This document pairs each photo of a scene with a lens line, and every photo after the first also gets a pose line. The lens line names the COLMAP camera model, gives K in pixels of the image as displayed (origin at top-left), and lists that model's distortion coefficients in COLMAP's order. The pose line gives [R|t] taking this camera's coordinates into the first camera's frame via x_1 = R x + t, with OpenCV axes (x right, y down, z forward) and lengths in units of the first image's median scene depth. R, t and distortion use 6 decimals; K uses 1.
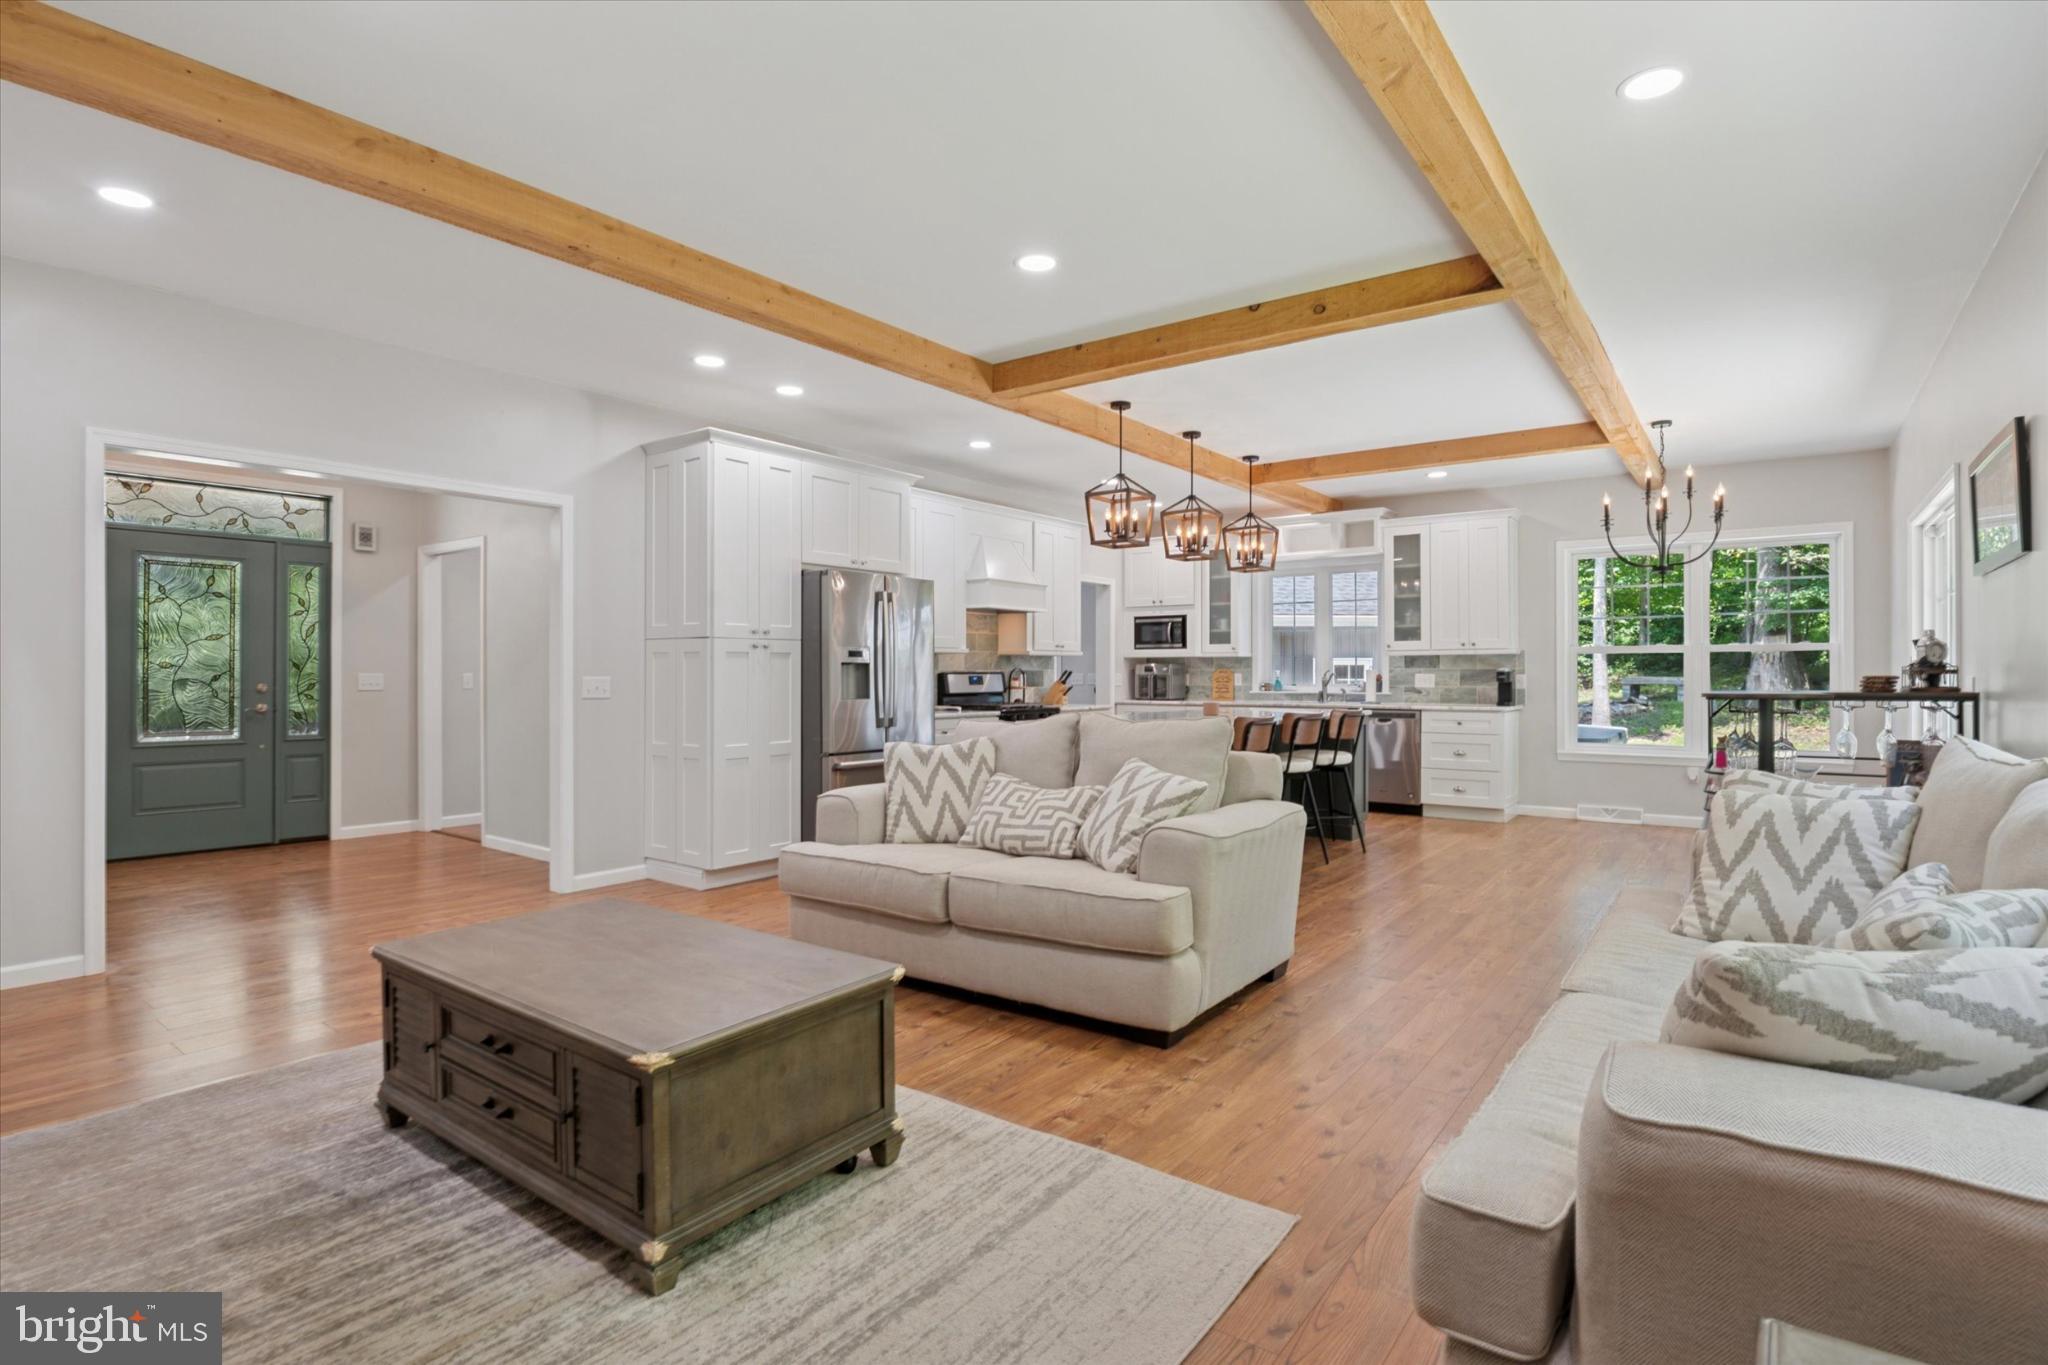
lens RADIAL K [[1029.4, 0, 1029.5], [0, 1029.4, 668.7], [0, 0, 1]] dist [-0.017788, 0.000267]
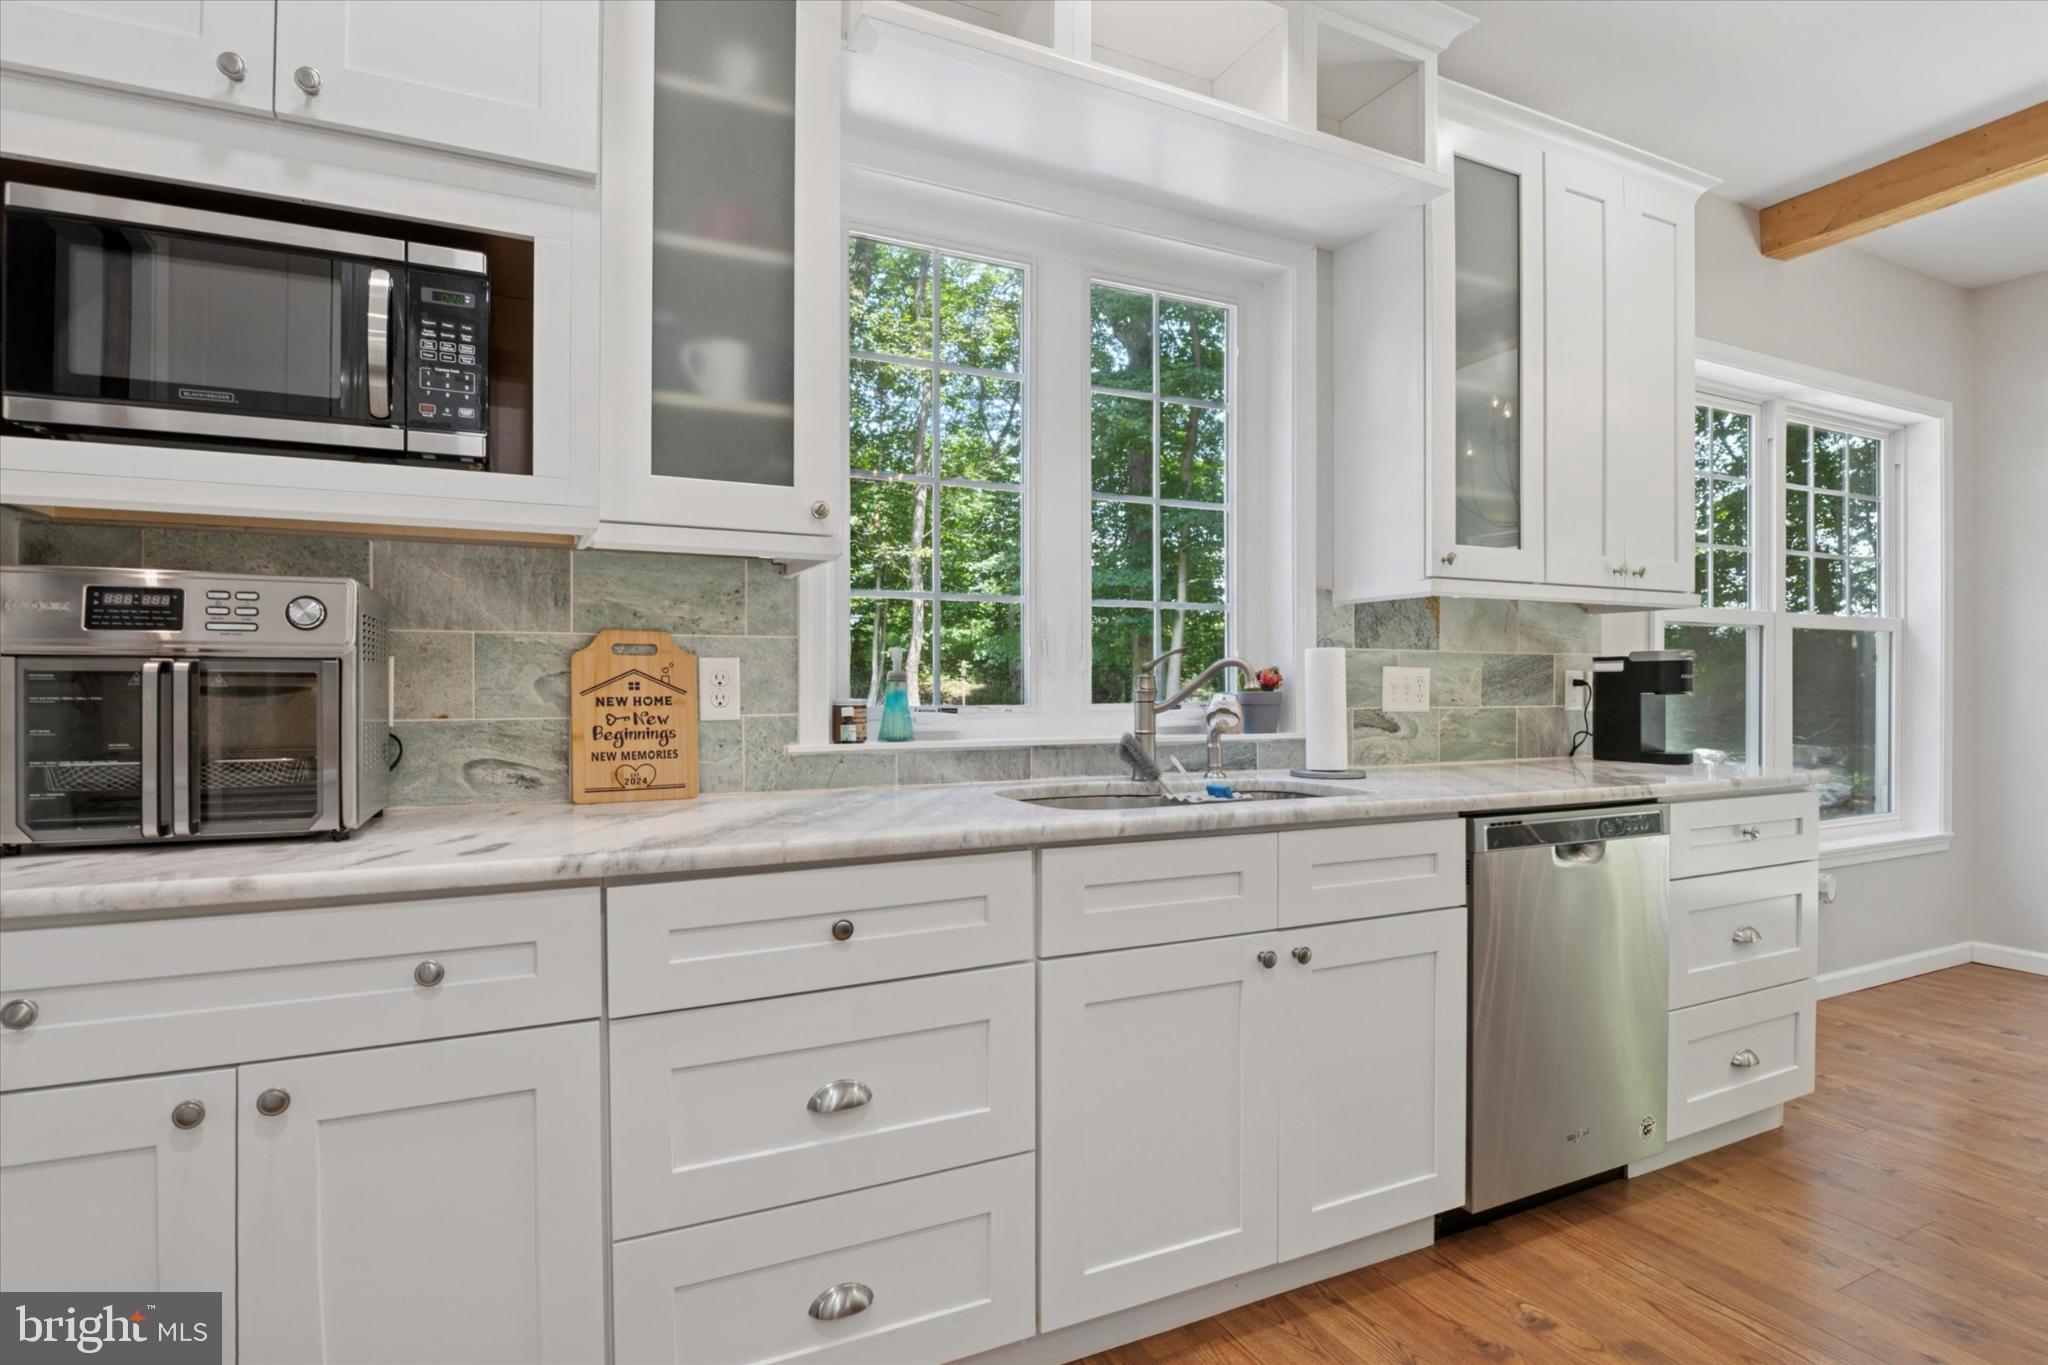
lens RADIAL K [[1029.4, 0, 1030.1], [0, 1029.4, 686.2], [0, 0, 1]] dist [-0.017788, 0.000267]
pose [[0.463604, 0.000674, 0.886042, 0.065731], [-0.004059, 0.999991, 0.001363, 0.011352], [-0.886033, -0.004228, 0.463602, 1.008979]]
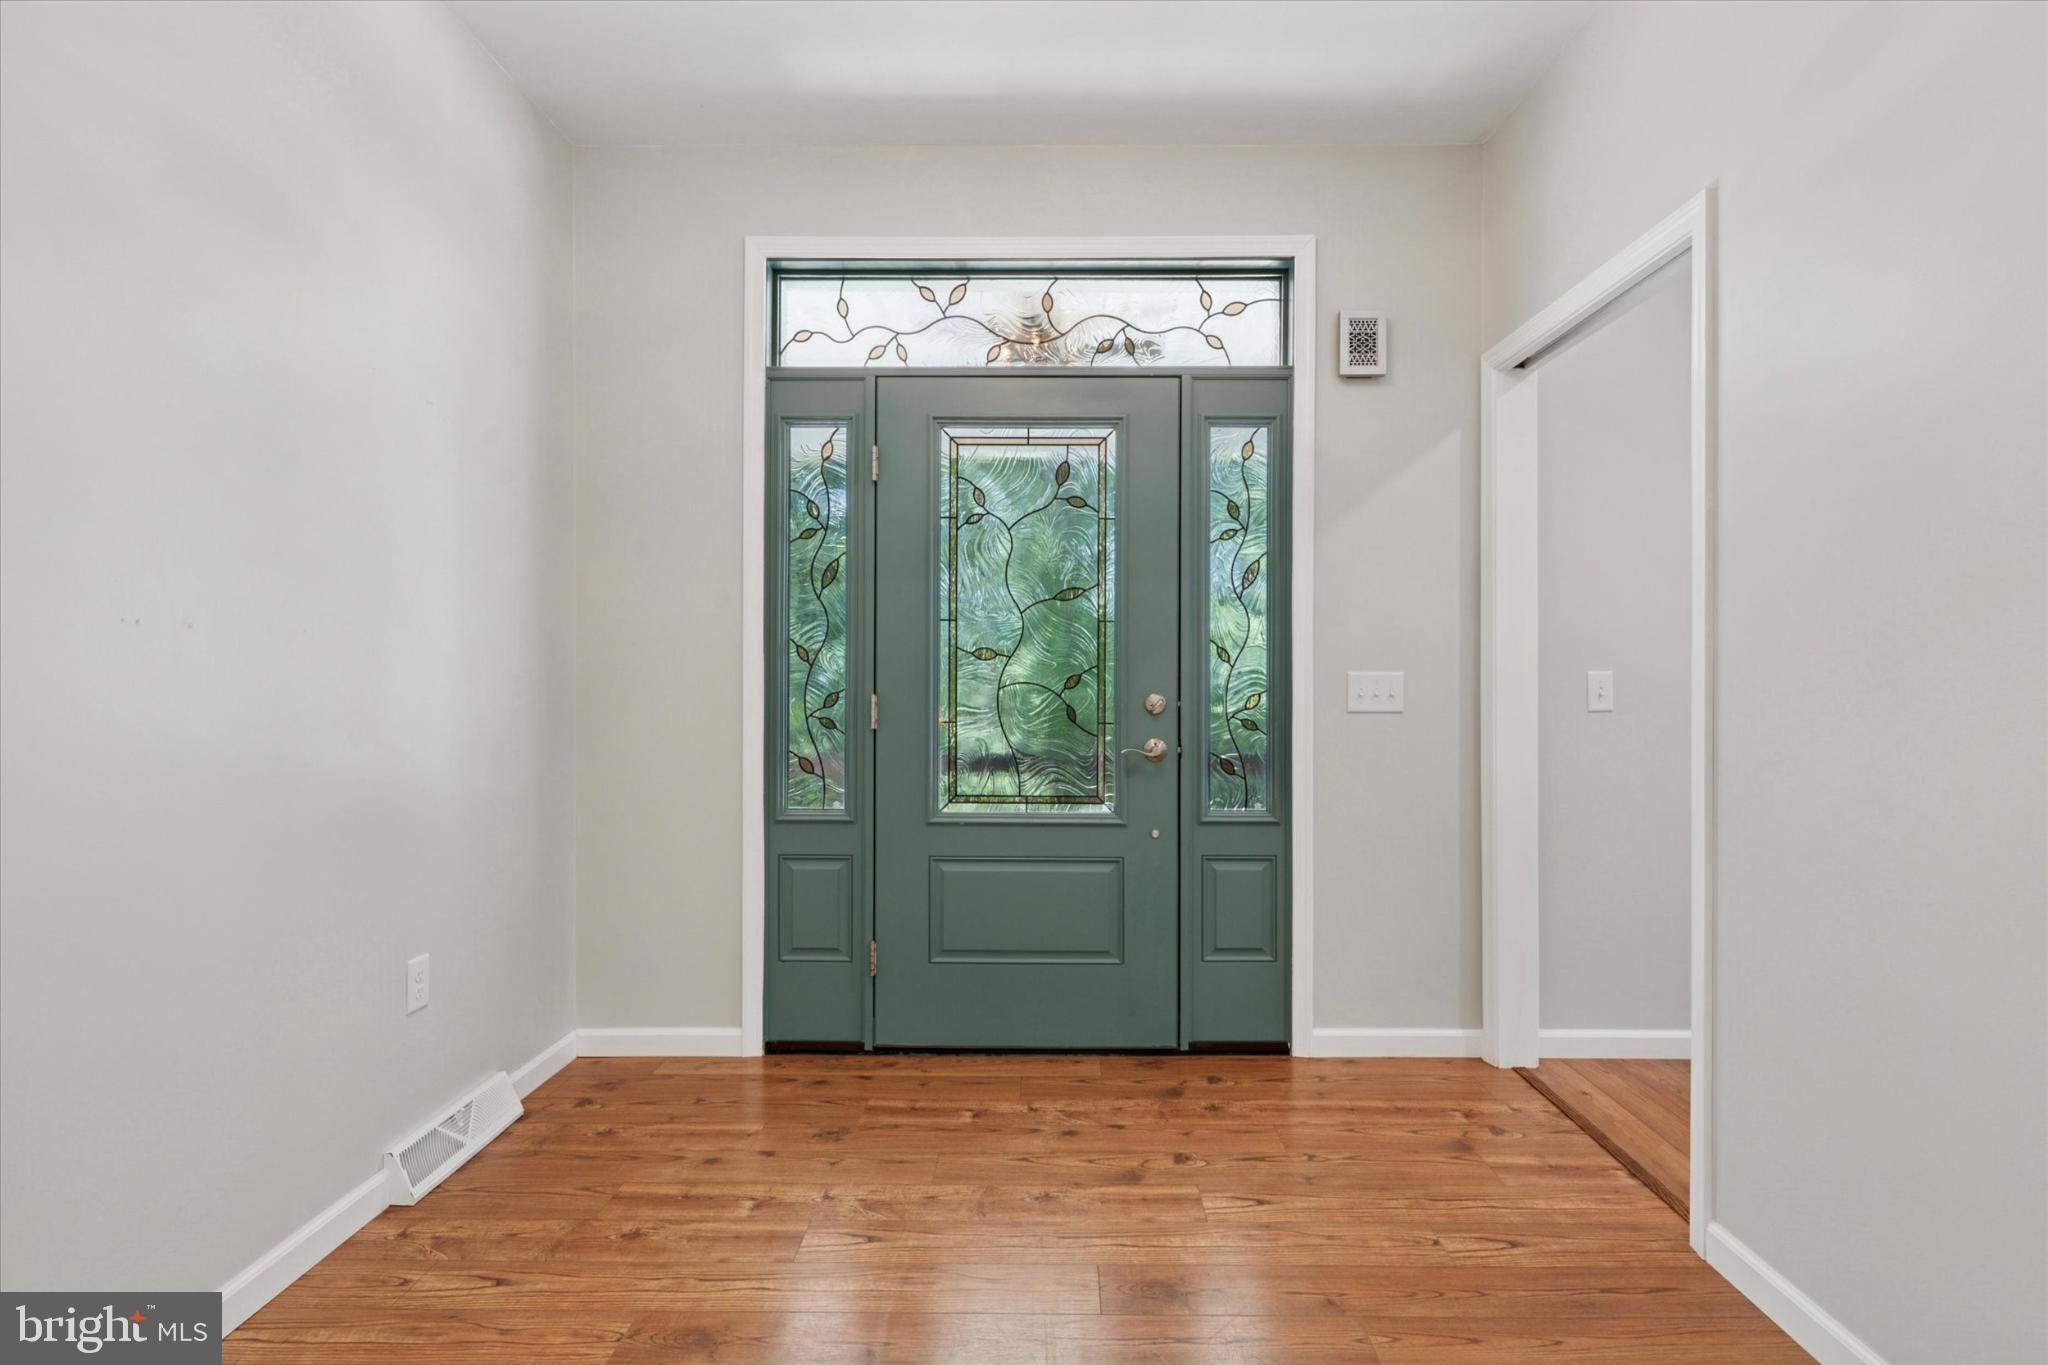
lens RADIAL K [[1004.0, 0, 1029.2], [0, 1004.0, 672.8], [0, 0, 1]] dist [-0.021135, -0.003427]
pose [[0.580980, 0.002537, -0.813914, -0.334559], [0.002860, 0.999983, 0.005158, 0.002450], [0.813913, -0.005325, 0.580963, 0.548659]]
